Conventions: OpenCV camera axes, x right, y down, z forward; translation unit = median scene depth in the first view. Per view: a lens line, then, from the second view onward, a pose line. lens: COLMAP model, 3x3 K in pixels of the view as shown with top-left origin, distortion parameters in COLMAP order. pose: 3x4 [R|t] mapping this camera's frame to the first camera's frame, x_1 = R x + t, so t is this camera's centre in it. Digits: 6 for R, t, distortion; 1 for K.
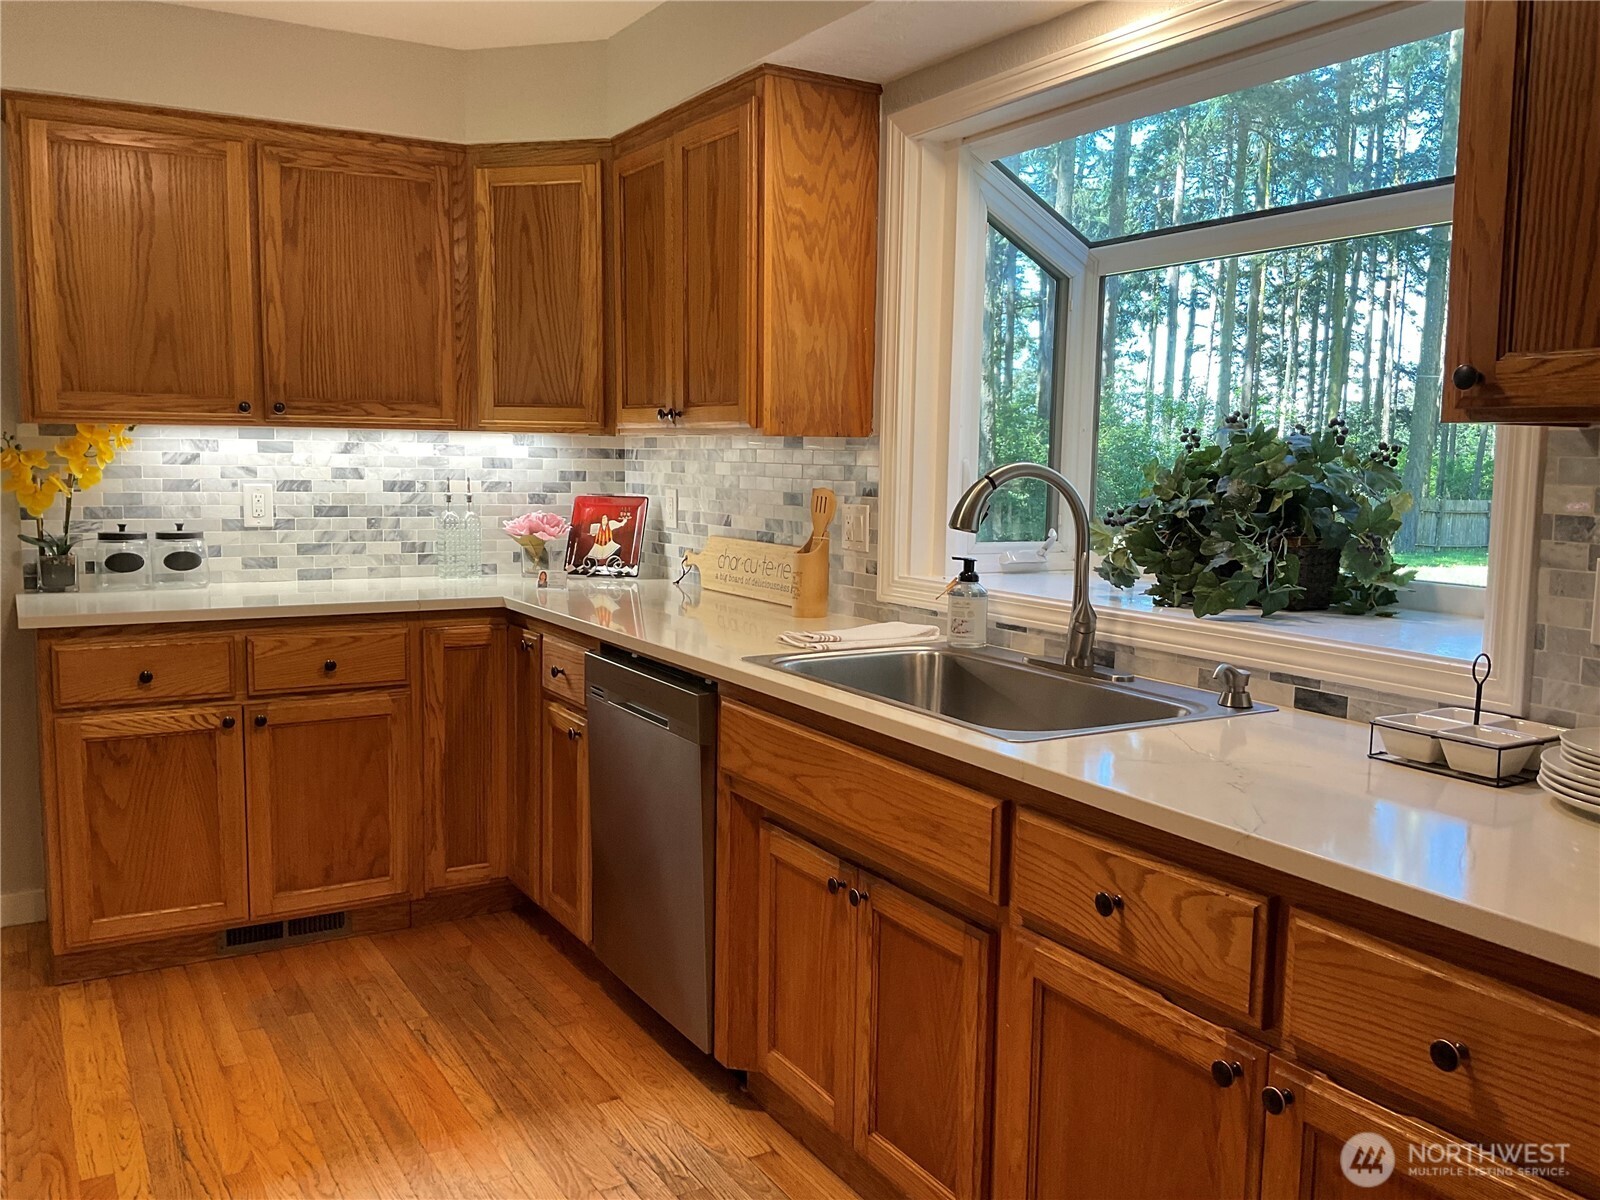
lens RADIAL K [[1313.8, 0, 807.0], [0, 1313.8, 602.1], [0, 0, 1]] dist [-0.029895, -0.020488]
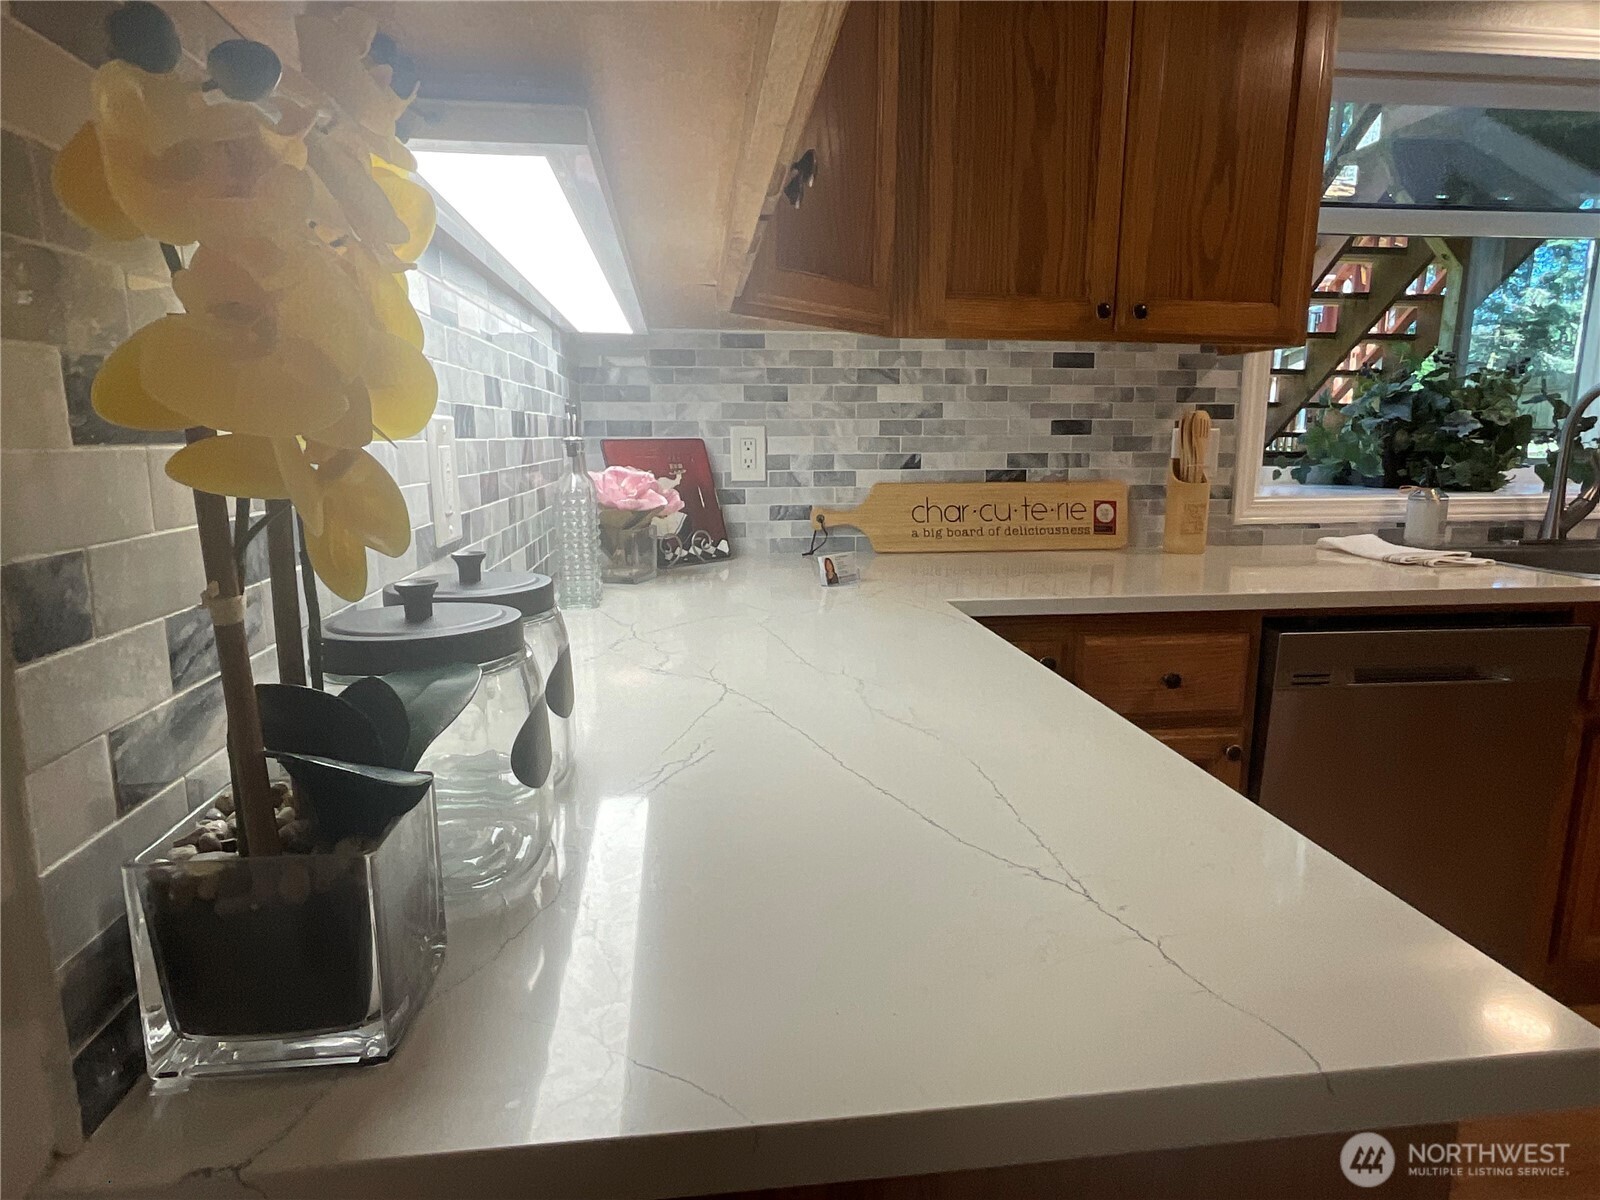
lens RADIAL K [[927.7, 0, 787.7], [0, 927.7, 600.7], [0, 0, 1]] dist [-0.015470, 0.009141]
pose [[0.431639, -0.179296, 0.884048, -0.634457], [0.108940, 0.983235, 0.146222, -0.073232], [-0.895444, 0.033193, 0.443935, 0.867820]]
